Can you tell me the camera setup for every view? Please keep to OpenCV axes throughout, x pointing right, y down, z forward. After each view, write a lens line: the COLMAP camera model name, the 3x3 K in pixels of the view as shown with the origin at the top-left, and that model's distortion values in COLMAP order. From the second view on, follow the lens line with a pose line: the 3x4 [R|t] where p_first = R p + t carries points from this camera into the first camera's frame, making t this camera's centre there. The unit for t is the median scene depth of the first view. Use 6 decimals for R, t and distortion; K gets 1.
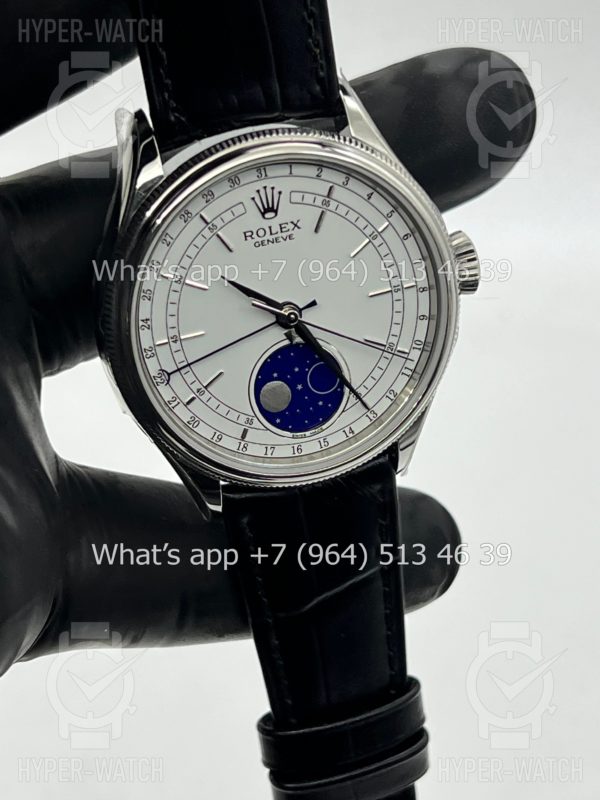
lens RADIAL K [[1875.2, 0, 297.9], [0, 1875.2, 393.1], [0, 0, 1]] dist [0.256814, 0.000000]
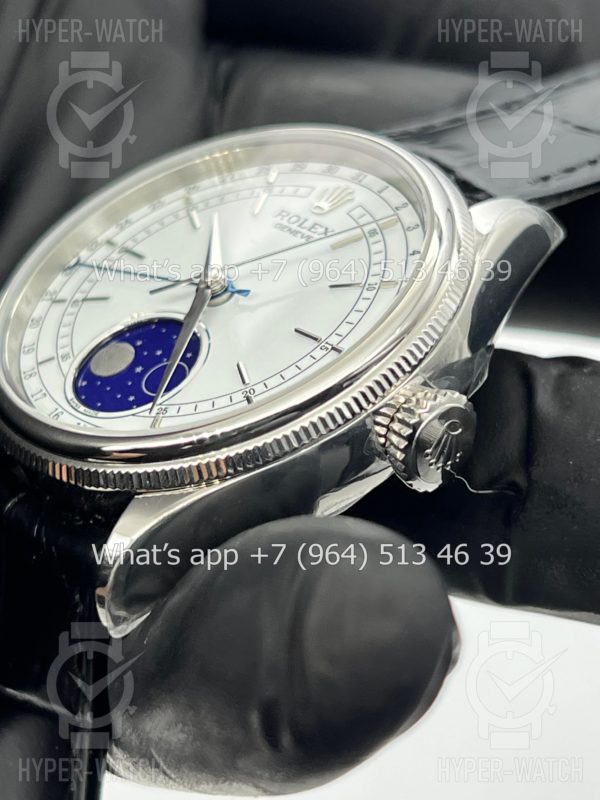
lens RADIAL K [[1875.2, 0, 297.6], [0, 1875.2, 399.8], [0, 0, 1]] dist [0.256814, 0.000000]
pose [[0.415982, 0.233488, -0.878887, 0.634094], [-0.882525, 0.336763, -0.328238, 0.175460], [0.219336, 0.912181, 0.346146, 0.802436]]
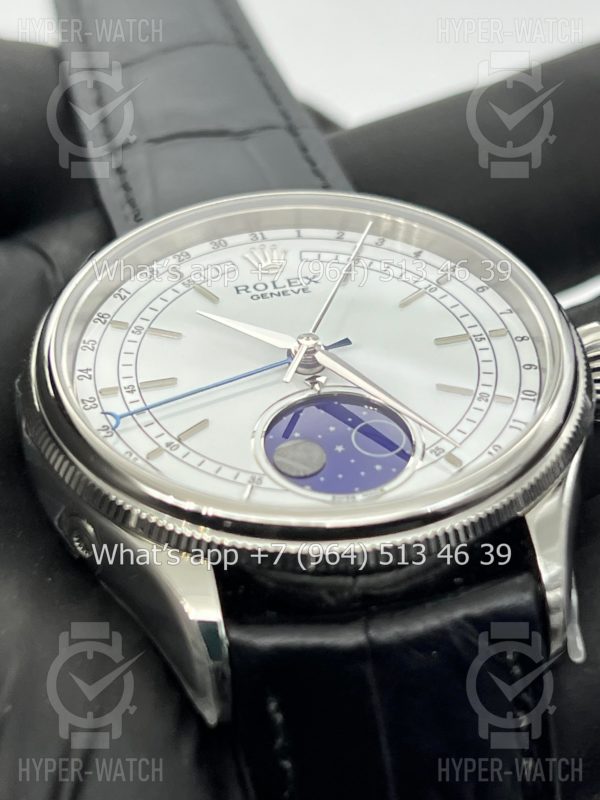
lens RADIAL K [[1875.2, 0, 301.2], [0, 1875.2, 405.0], [0, 0, 1]] dist [0.256814, 0.000000]
pose [[0.968301, -0.225860, -0.106676, 0.058162], [0.008299, 0.455925, -0.889979, 0.543117], [0.249647, 0.860883, 0.443347, 0.727283]]
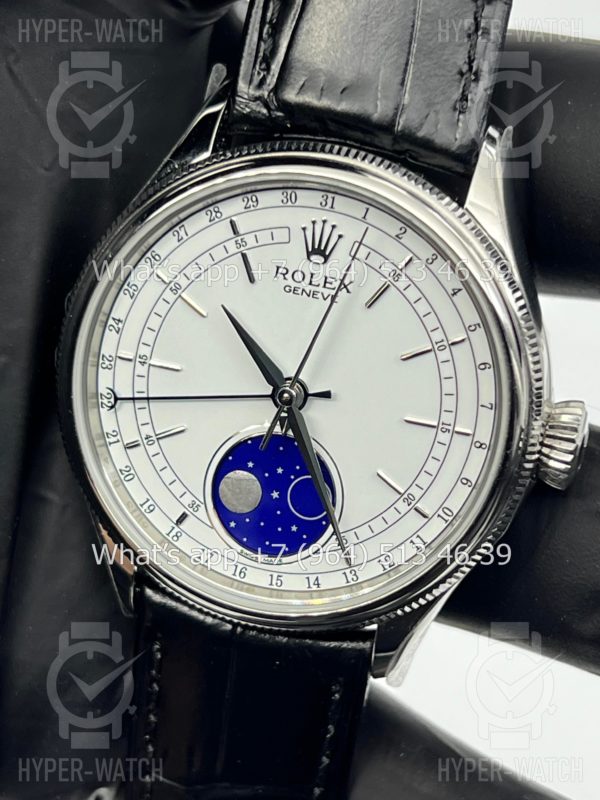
lens RADIAL K [[1875.2, 0, 300.7], [0, 1875.2, 405.2], [0, 0, 1]] dist [0.256814, 0.000000]
pose [[0.835556, 0.400787, -0.375786, 0.277612], [-0.440372, 0.897548, -0.021902, -0.023544], [0.328508, 0.183786, 0.926447, 0.318484]]
